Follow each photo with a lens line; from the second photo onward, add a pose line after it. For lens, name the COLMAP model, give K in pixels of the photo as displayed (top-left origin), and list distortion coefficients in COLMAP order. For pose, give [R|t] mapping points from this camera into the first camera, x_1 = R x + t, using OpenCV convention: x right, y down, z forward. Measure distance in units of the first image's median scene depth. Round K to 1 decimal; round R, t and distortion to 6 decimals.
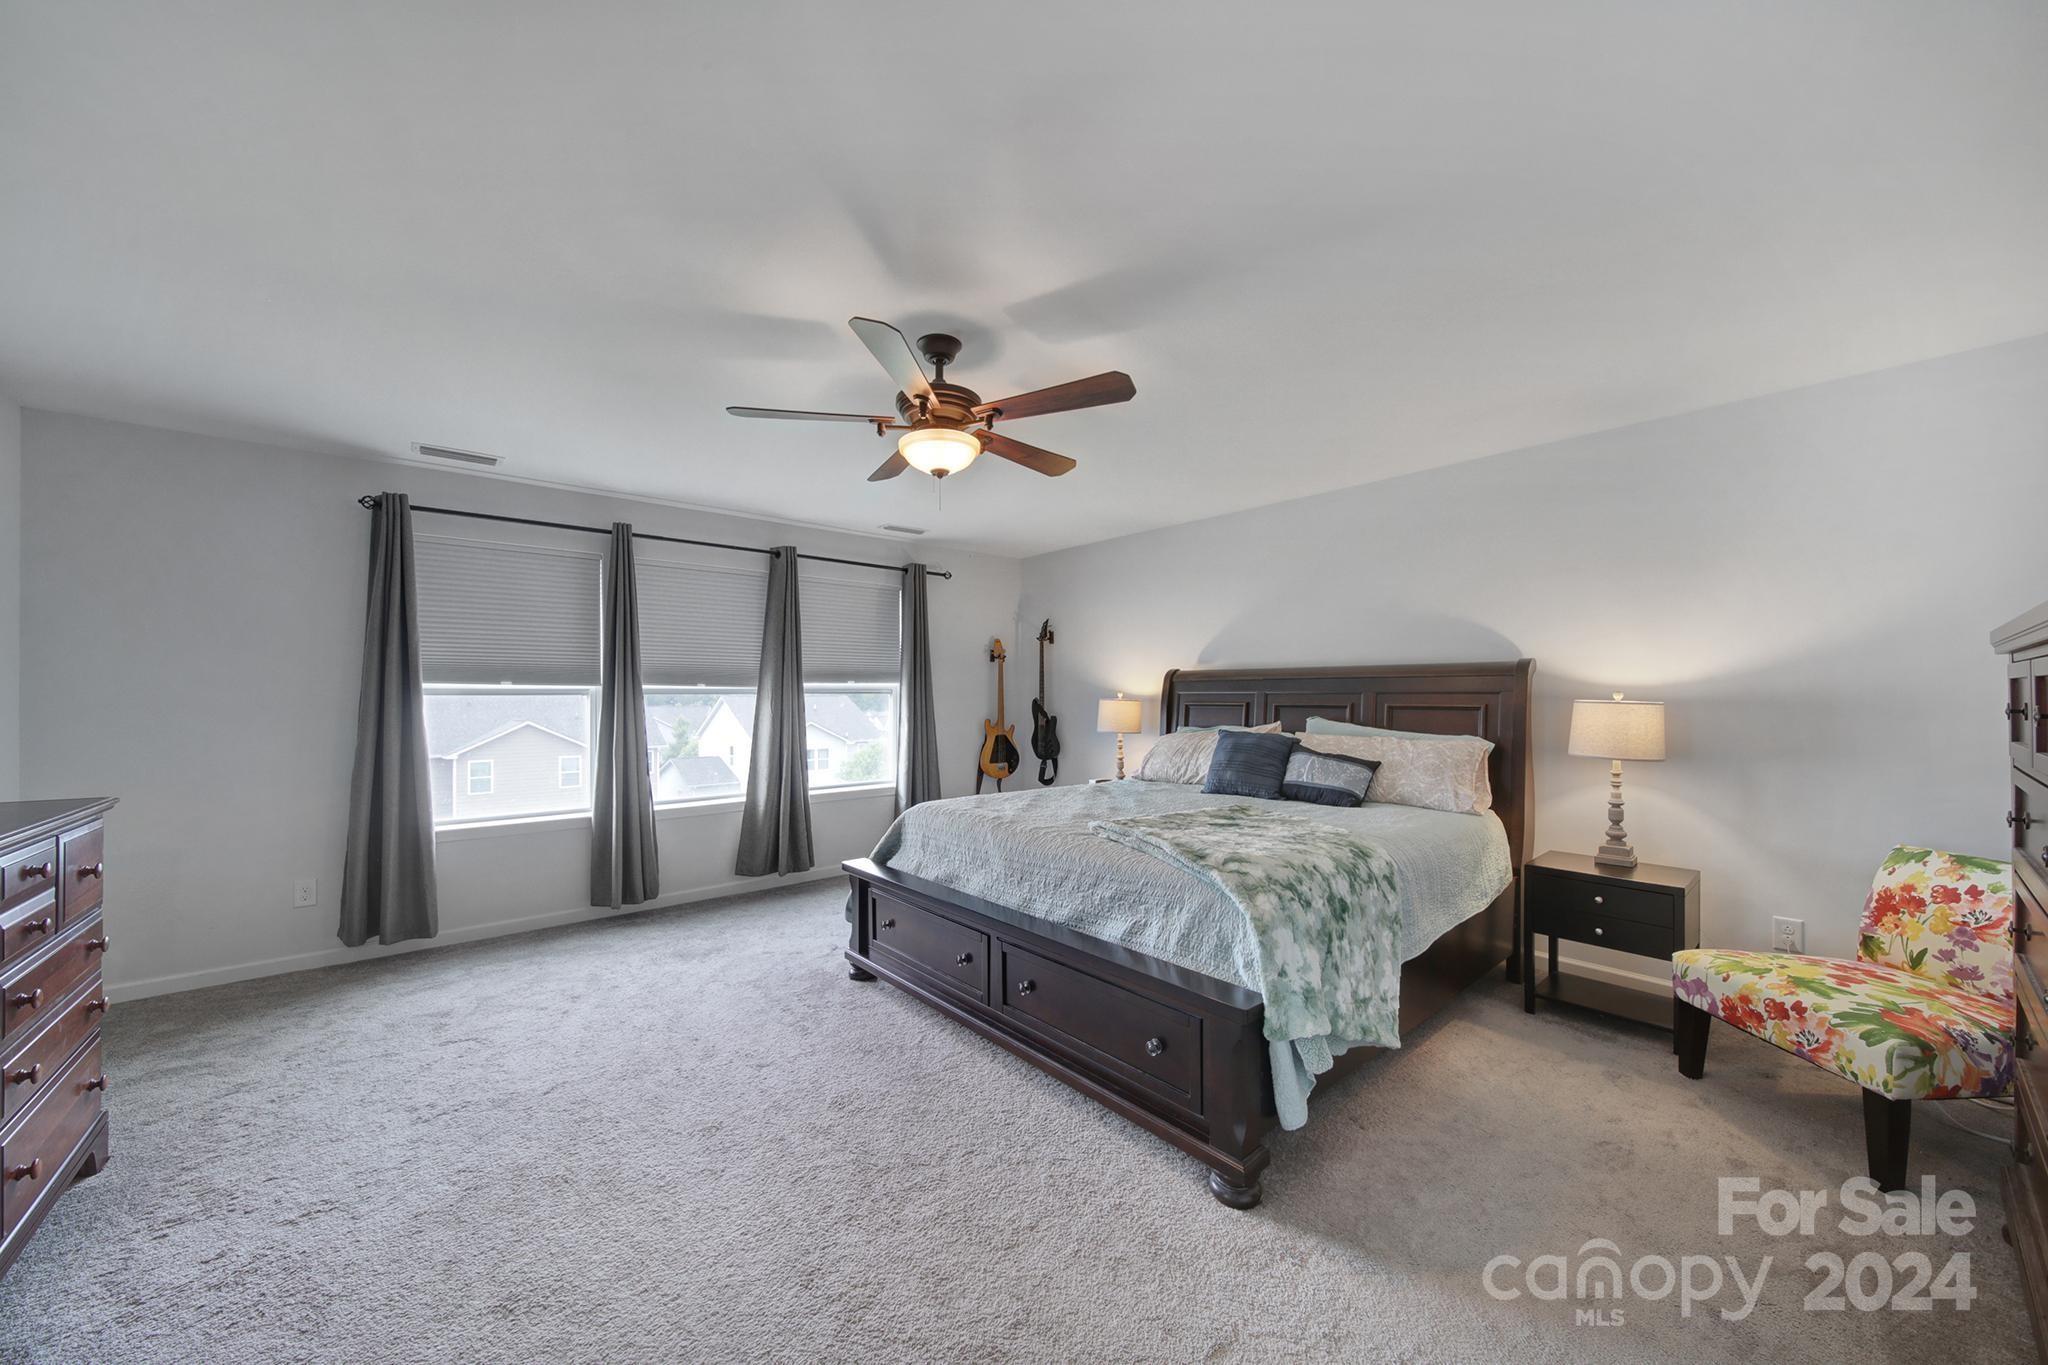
lens RADIAL K [[735.4, 0, 1013.8], [0, 735.4, 687.9], [0, 0, 1]] dist [-0.002632, -0.000608]
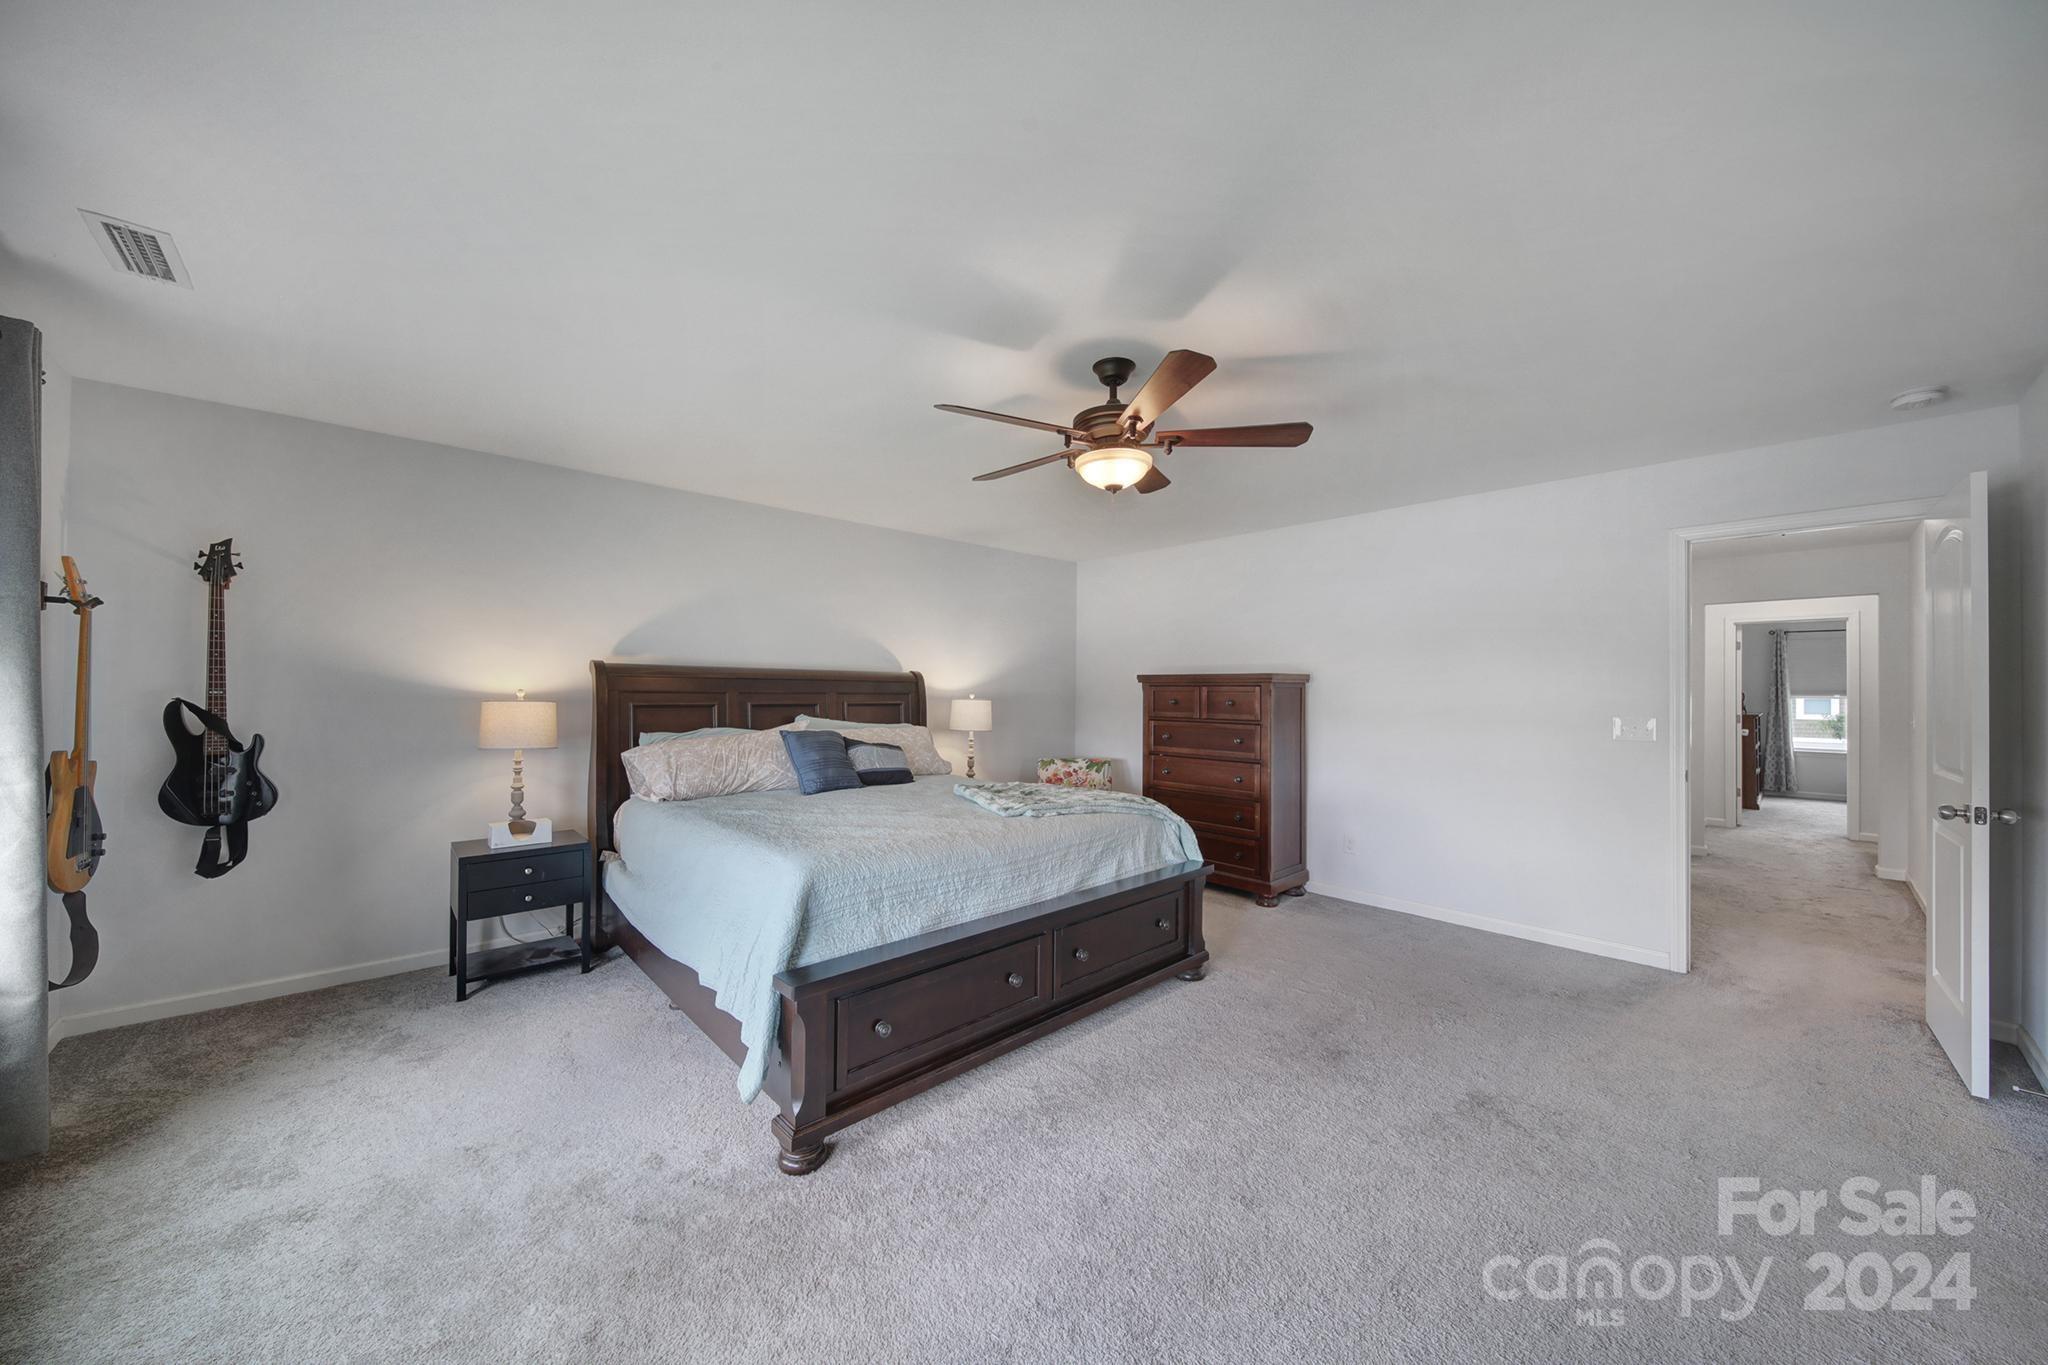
lens RADIAL K [[706.7, 0, 1000.1], [0, 706.7, 681.7], [0, 0, 1]] dist [-0.000080, -0.005398]
pose [[-0.034681, 0.018679, 0.999224, -0.719564], [-0.019748, 0.999617, -0.019372, 0.004558], [-0.999203, -0.020404, -0.034299, 0.776320]]
